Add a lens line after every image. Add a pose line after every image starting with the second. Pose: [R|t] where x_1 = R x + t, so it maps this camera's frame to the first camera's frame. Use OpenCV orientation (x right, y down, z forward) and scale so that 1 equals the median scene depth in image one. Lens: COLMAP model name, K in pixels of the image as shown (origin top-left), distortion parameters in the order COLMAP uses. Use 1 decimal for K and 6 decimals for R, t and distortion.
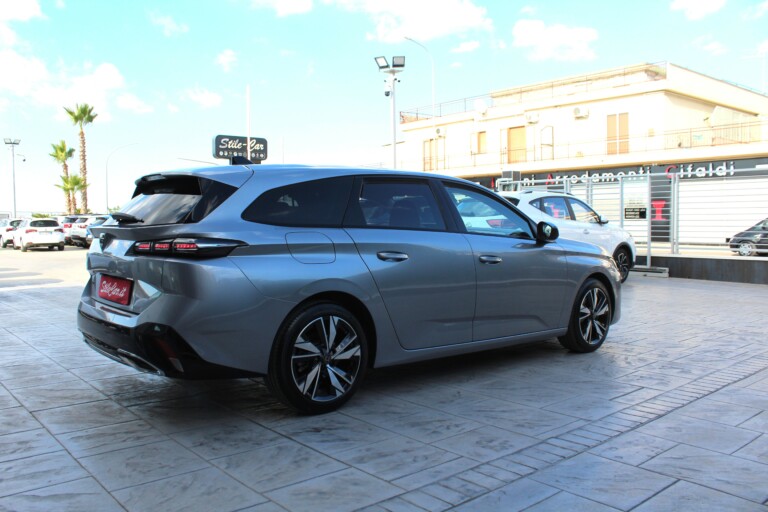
lens RADIAL K [[641.4, 0, 384.0], [0, 641.4, 256.0], [0, 0, 1]] dist [-0.054841, 0.003612]
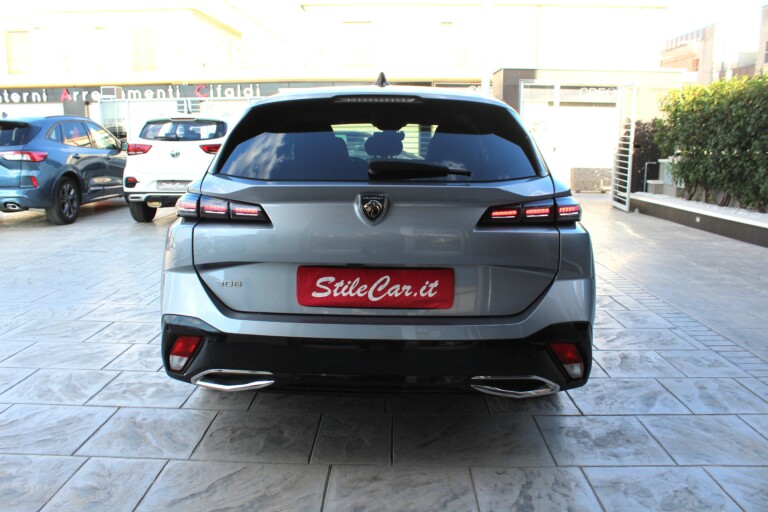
lens RADIAL K [[641.4, 0, 384.0], [0, 641.4, 256.0], [0, 0, 1]] dist [-0.054841, 0.003612]
pose [[0.675667, -0.140126, 0.723767, -0.130673], [0.046837, 0.987945, 0.147549, -0.010562], [-0.735717, -0.065795, 0.674086, 0.088988]]
